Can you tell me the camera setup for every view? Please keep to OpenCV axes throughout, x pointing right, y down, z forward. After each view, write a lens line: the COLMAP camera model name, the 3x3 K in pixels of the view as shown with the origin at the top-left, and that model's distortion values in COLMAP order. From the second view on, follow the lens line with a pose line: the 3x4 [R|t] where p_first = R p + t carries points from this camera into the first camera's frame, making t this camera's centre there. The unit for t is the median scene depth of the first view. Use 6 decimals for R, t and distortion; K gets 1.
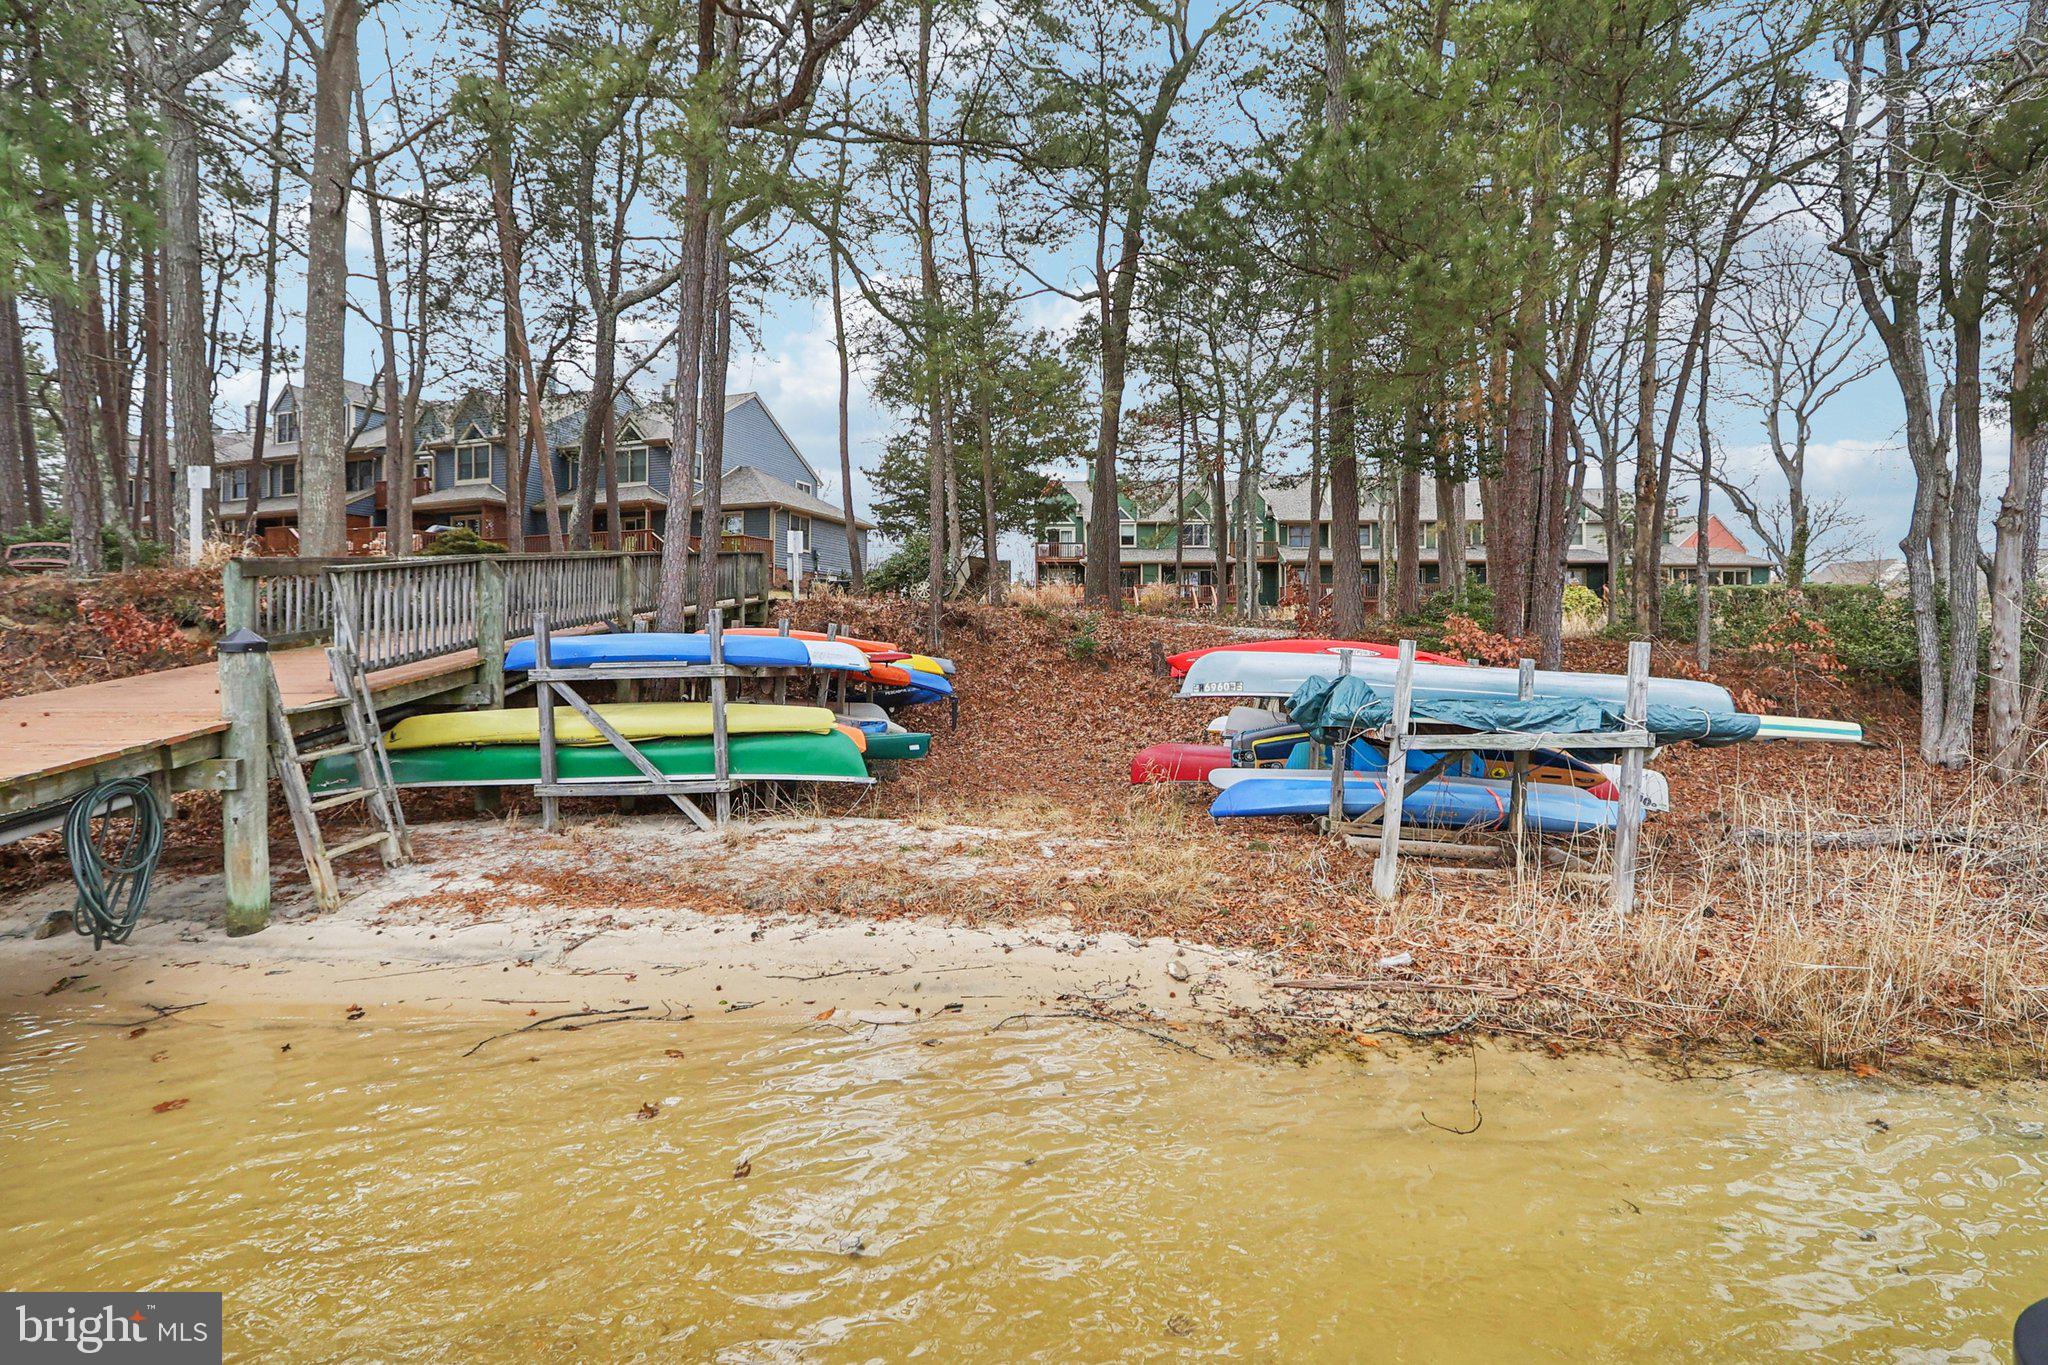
lens RADIAL K [[577.3, 0, 1023.8], [0, 577.3, 715.7], [0, 0, 1]] dist [-0.000258, -0.000013]
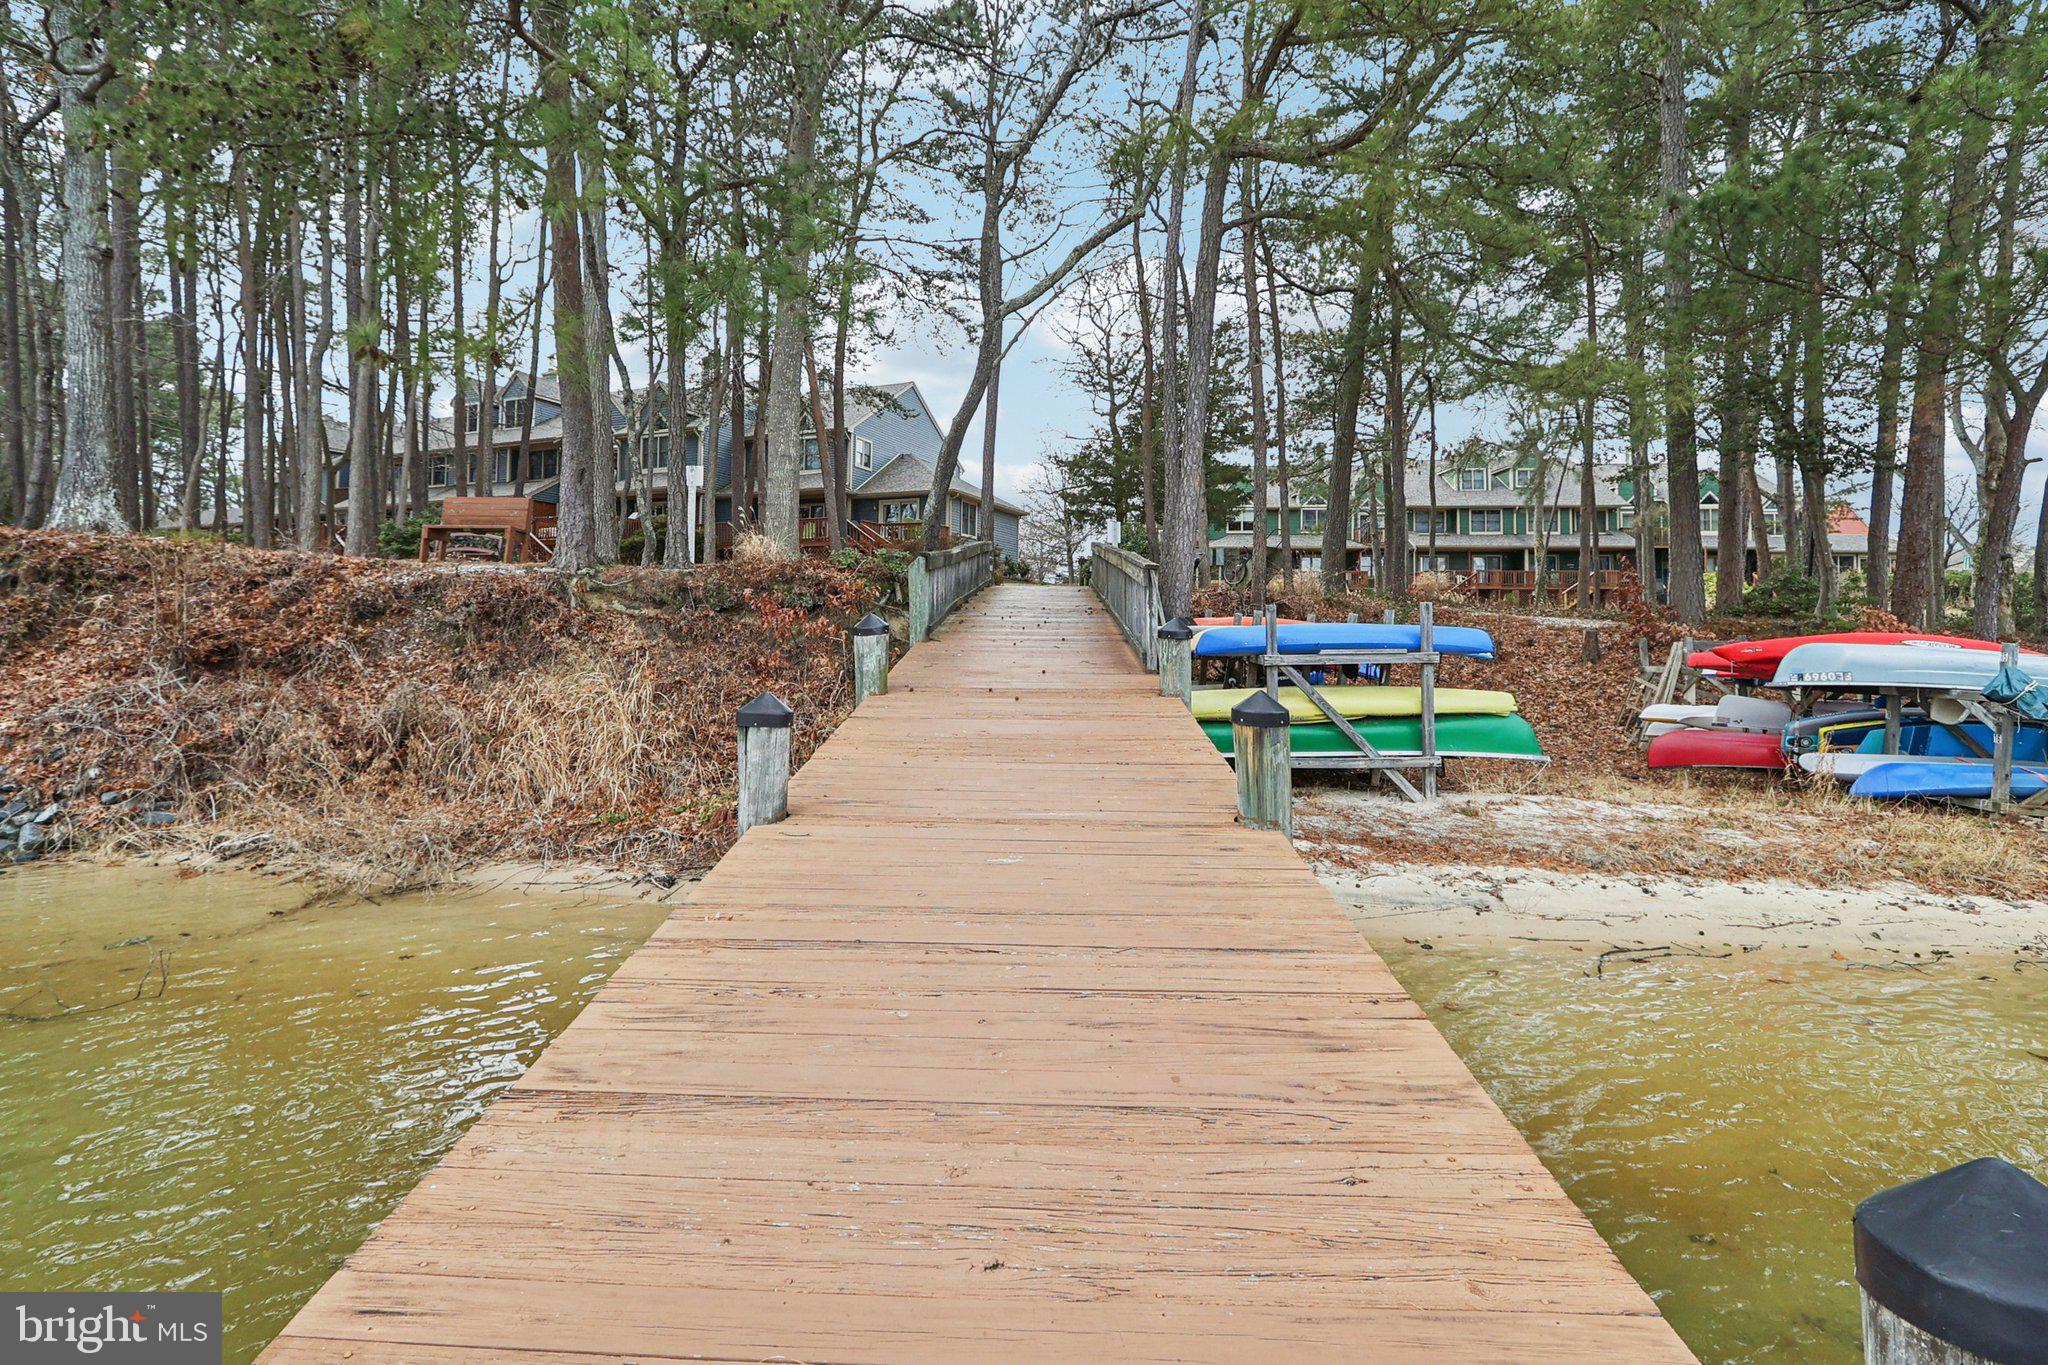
lens RADIAL K [[602.3, 0, 1024.0], [0, 602.3, 682.5], [0, 0, 1]] dist [0.000554, 0.000055]
pose [[0.999505, 0.010047, -0.029829, -1.269545], [-0.011106, 0.999307, -0.035535, 0.020494], [0.029452, 0.035849, 0.998923, -0.181948]]
